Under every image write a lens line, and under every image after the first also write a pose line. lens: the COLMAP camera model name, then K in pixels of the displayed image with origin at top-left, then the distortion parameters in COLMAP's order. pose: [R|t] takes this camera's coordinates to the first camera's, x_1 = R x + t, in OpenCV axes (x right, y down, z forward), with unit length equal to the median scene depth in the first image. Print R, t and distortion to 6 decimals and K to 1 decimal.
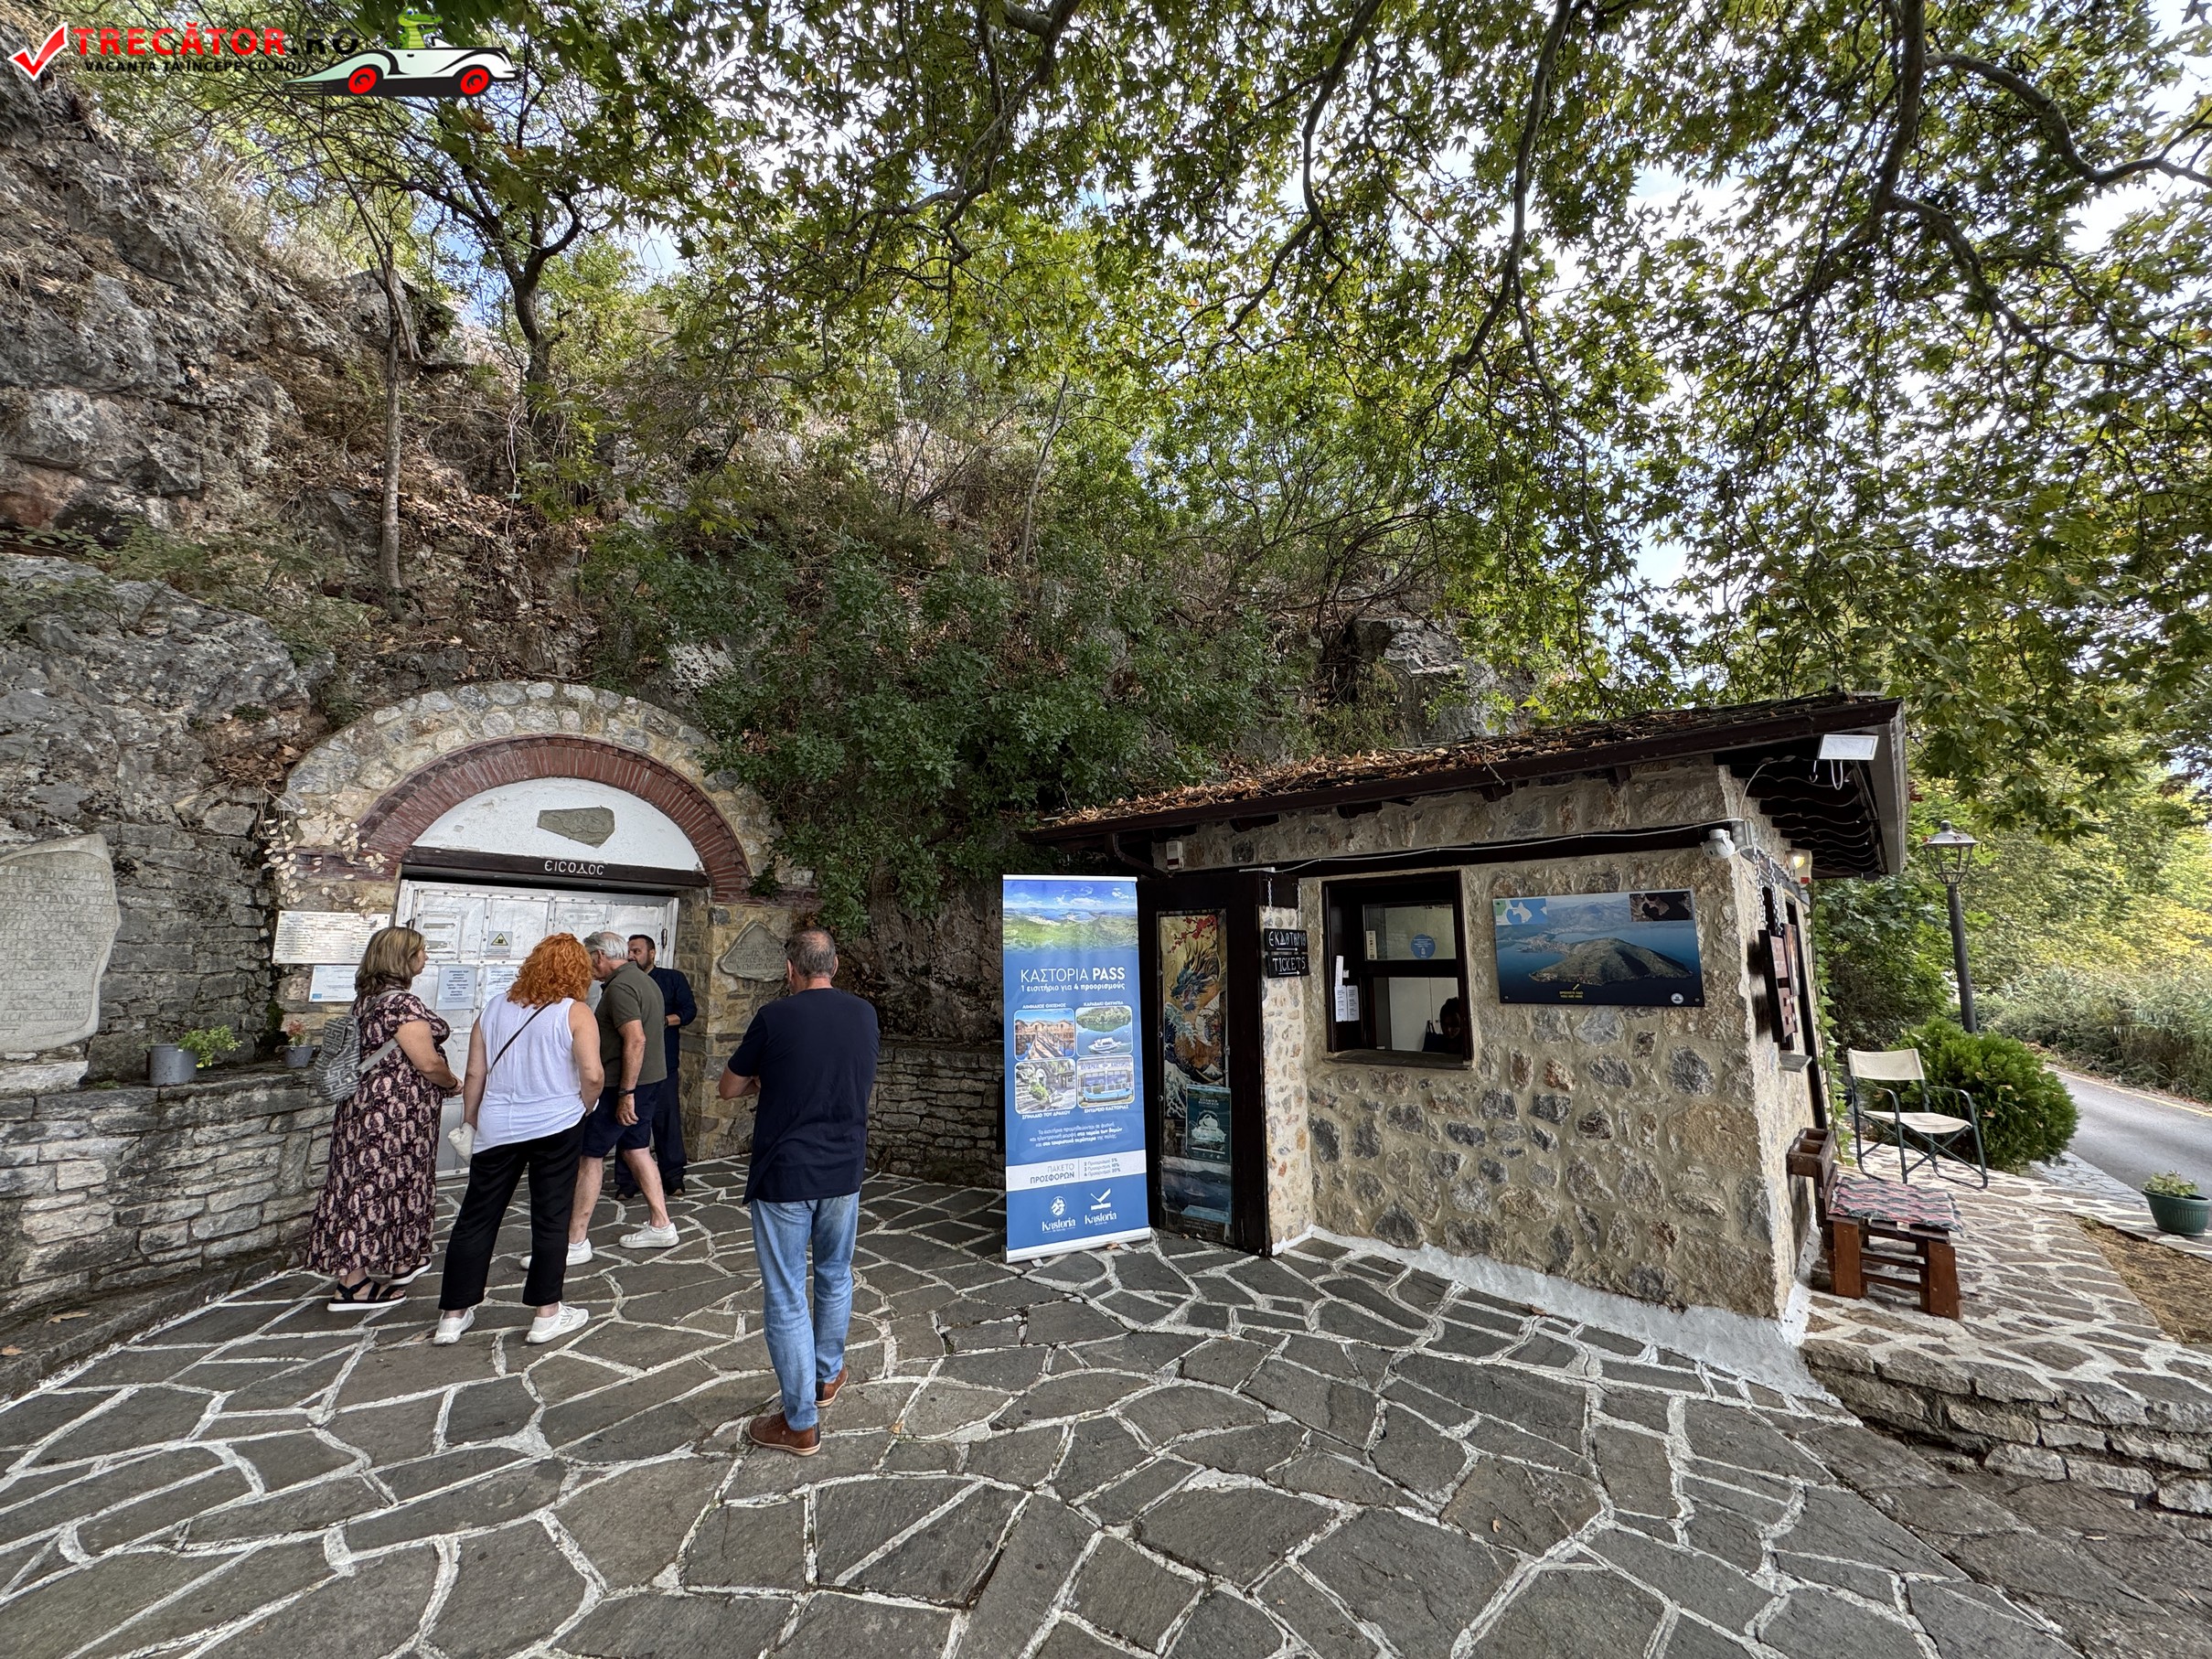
lens RADIAL K [[872.0, 0, 1102.0], [0, 872.0, 820.3], [0, 0, 1]] dist [-0.002274, 0.000564]
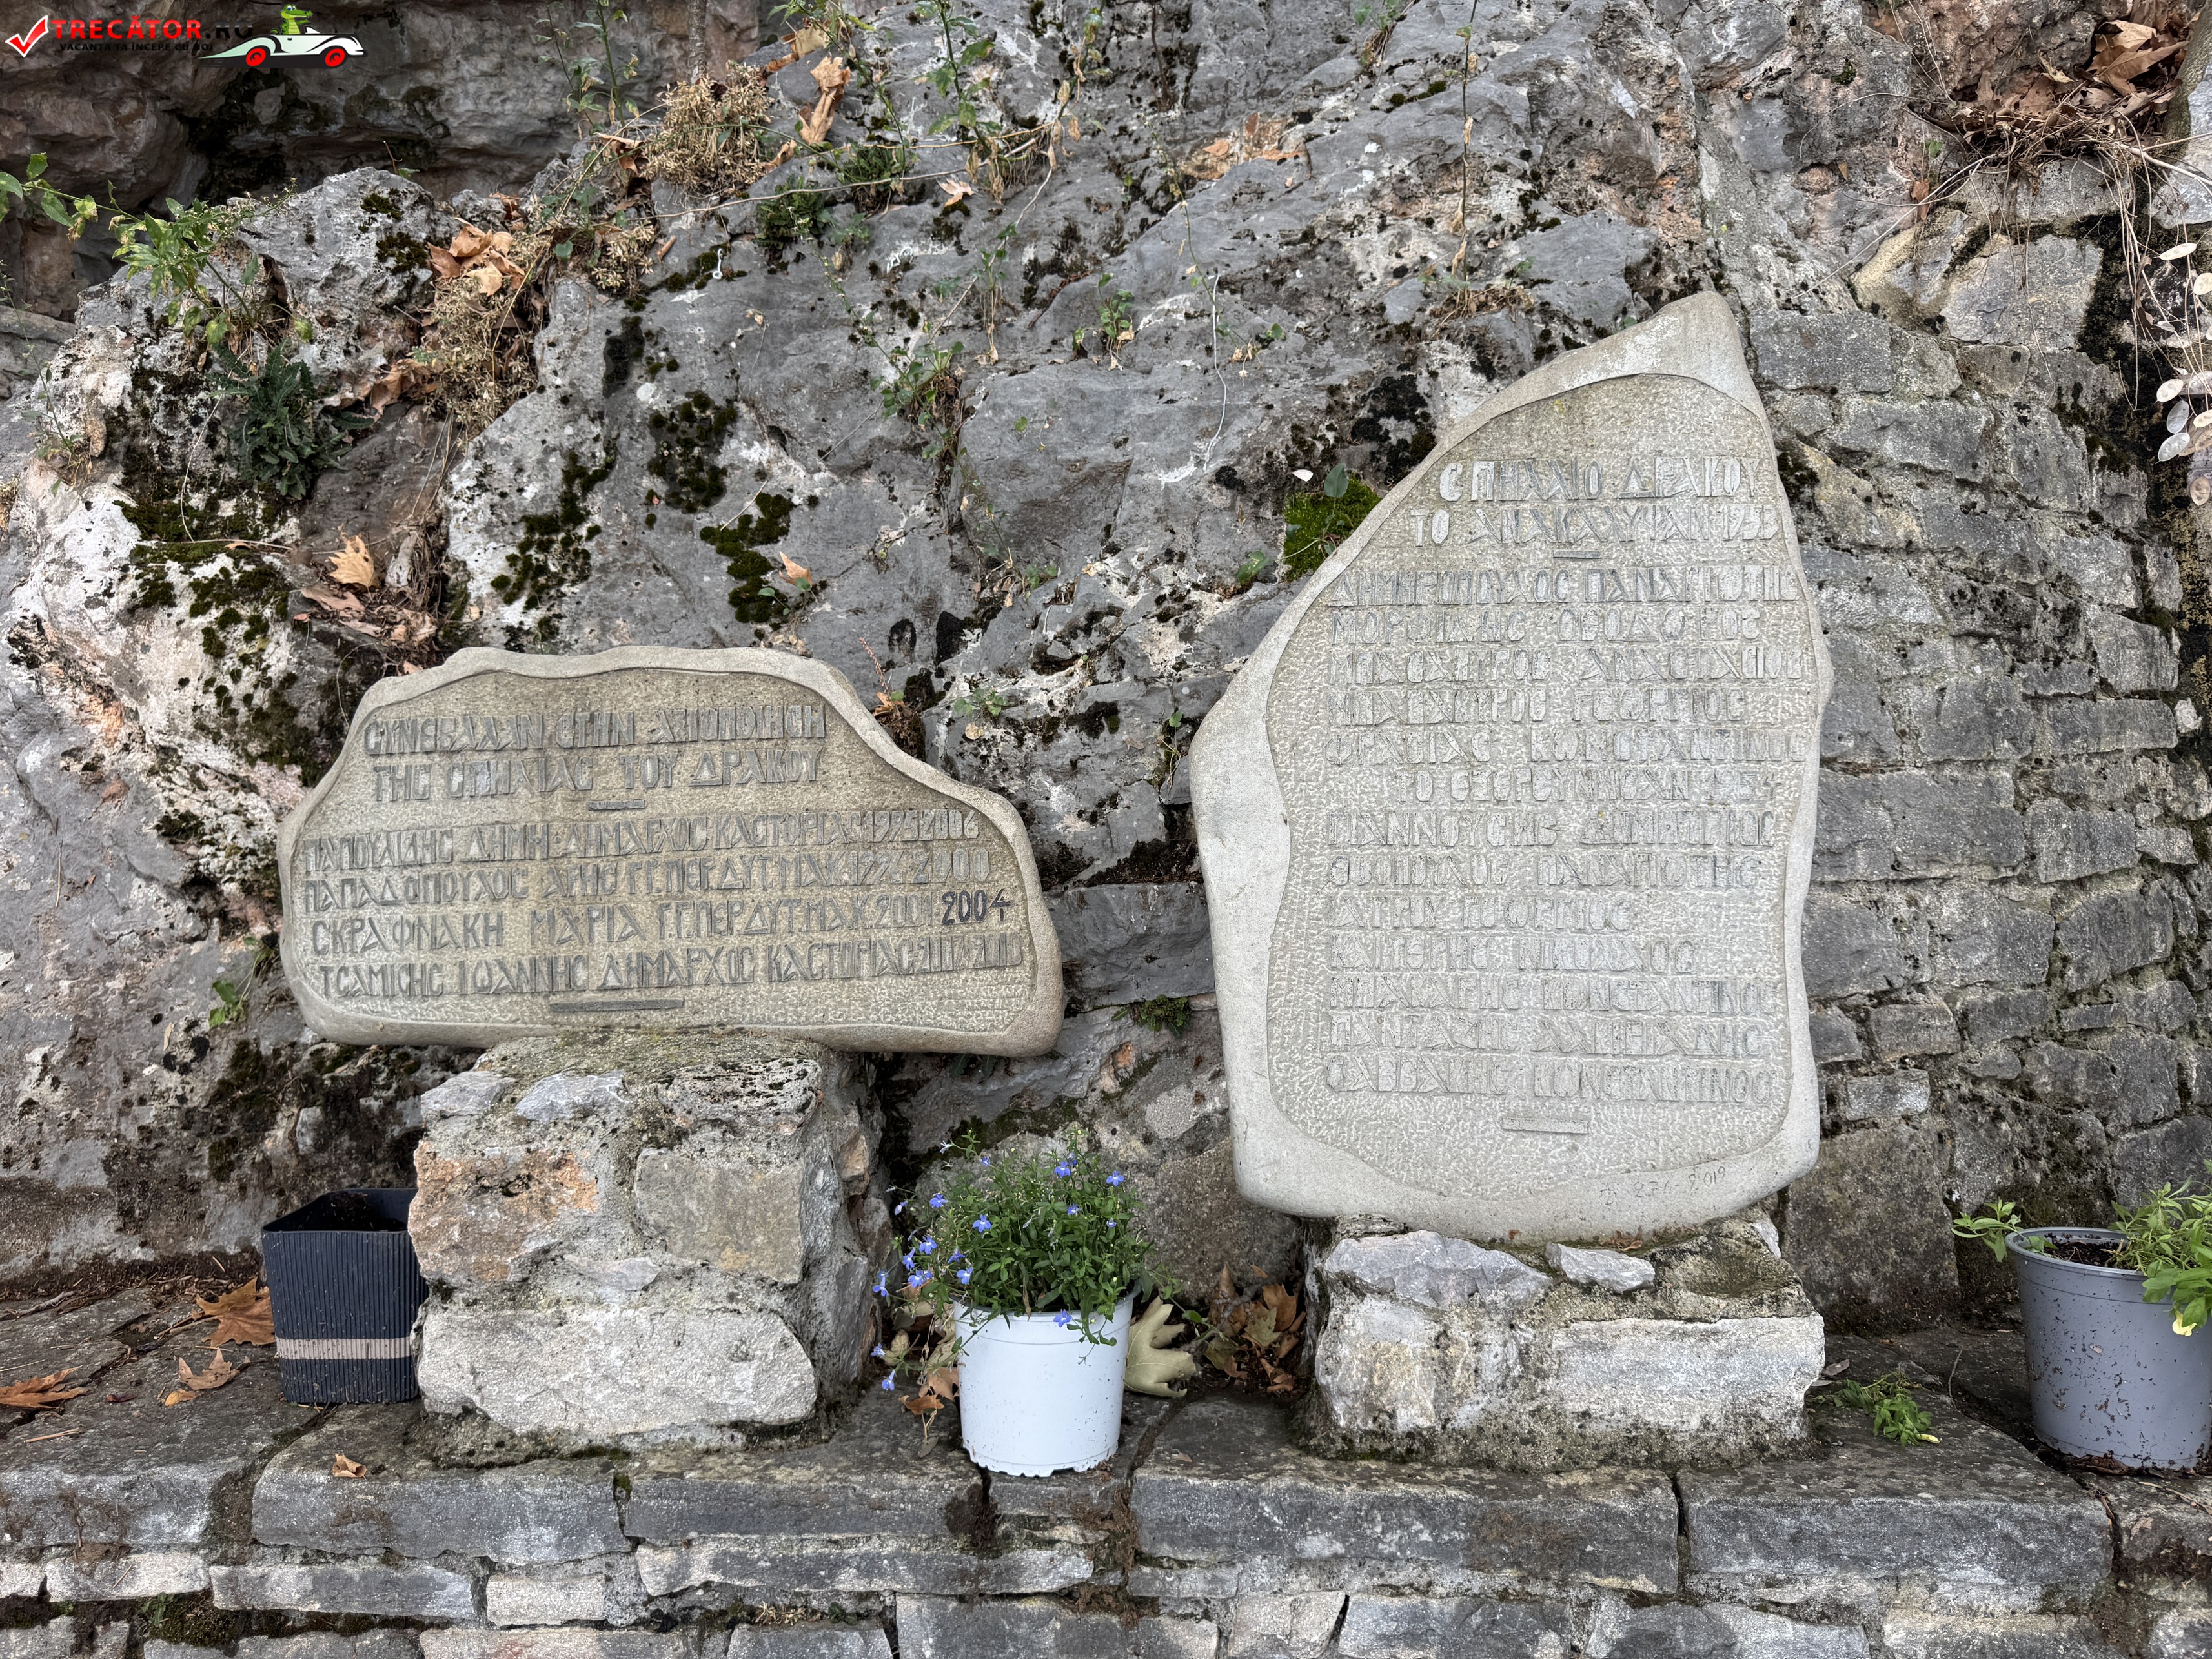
lens RADIAL K [[1548.8, 0, 1076.6], [0, 1548.8, 823.2], [0, 0, 1]] dist [0.089588, -0.148421]
pose [[0.364373, 0.011300, -0.931185, -0.123855], [0.150505, 0.986067, 0.070858, 0.014720], [0.919011, -0.165966, 0.357595, 0.101185]]
